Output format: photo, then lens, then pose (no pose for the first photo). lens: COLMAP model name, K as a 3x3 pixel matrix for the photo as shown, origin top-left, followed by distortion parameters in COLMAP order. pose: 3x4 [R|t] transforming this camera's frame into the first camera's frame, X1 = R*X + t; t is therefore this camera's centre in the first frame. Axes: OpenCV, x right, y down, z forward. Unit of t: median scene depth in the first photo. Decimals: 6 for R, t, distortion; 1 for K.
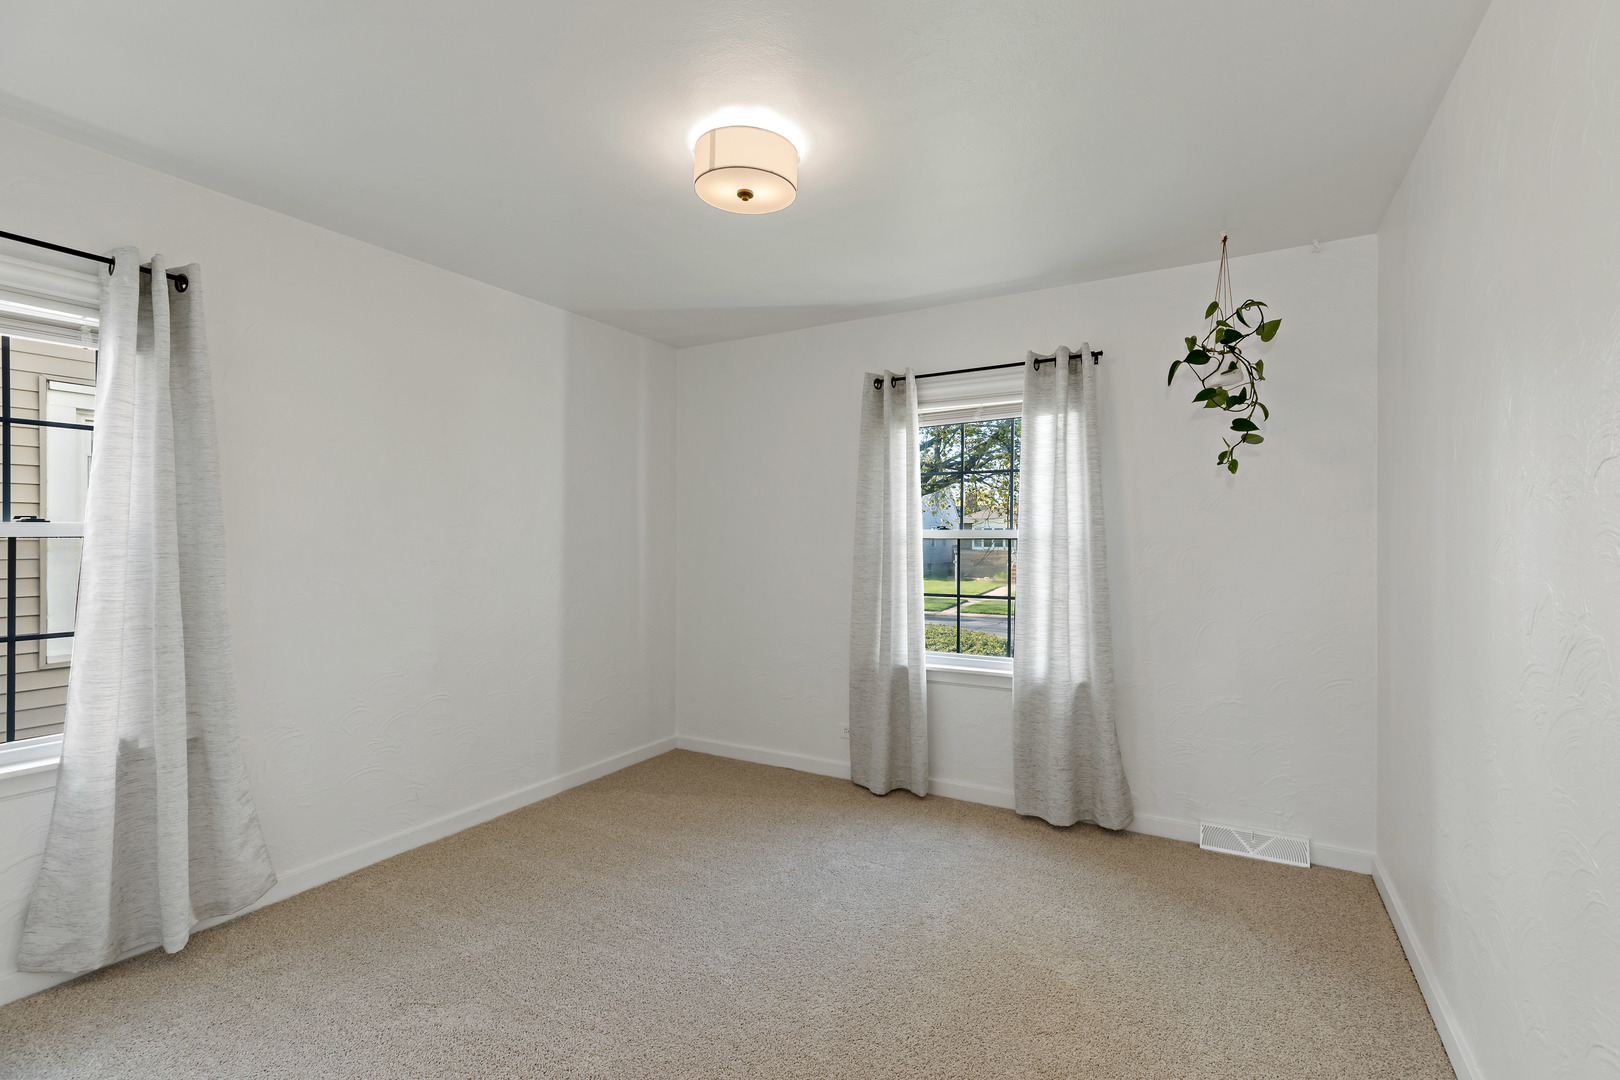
lens RADIAL K [[733.4, 0, 815.4], [0, 733.4, 538.0], [0, 0, 1]] dist [0.007005, 0.000220]
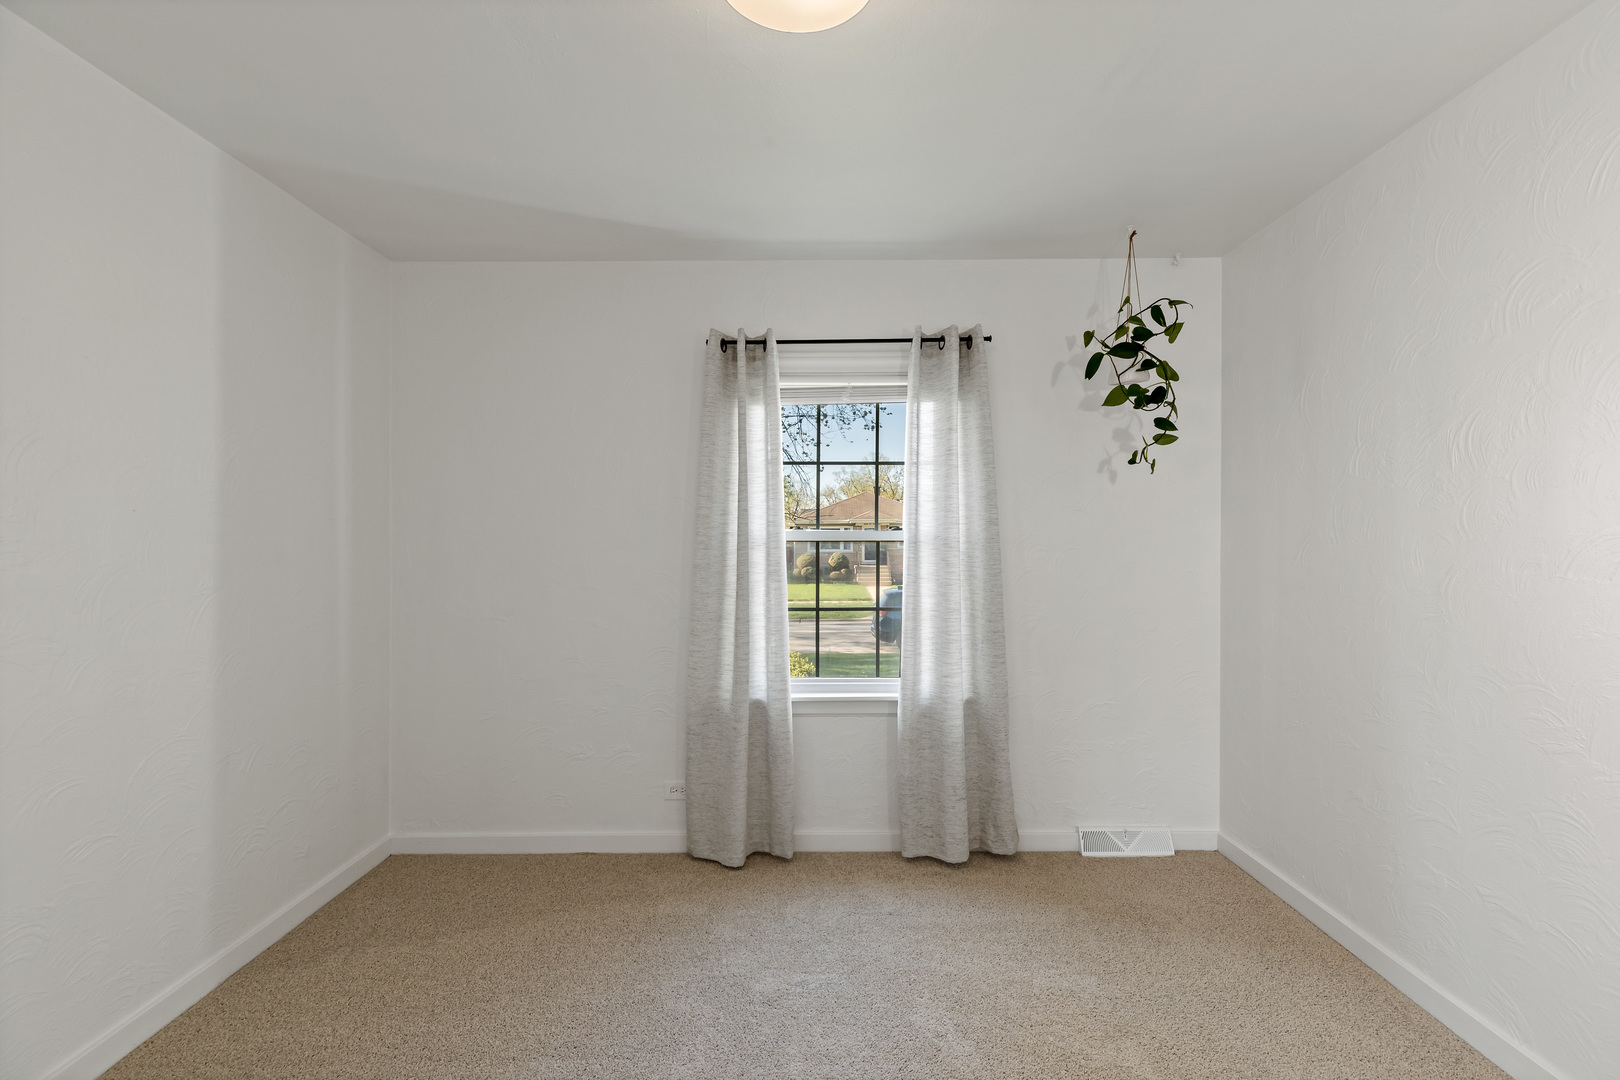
lens RADIAL K [[733.4, 0, 807.9], [0, 733.4, 540.7], [0, 0, 1]] dist [0.007005, 0.000220]
pose [[0.870285, -0.003623, 0.492535, -0.251189], [0.004195, 0.999991, -0.000057, 0.000397], [-0.492530, 0.002115, 0.870293, 0.298310]]
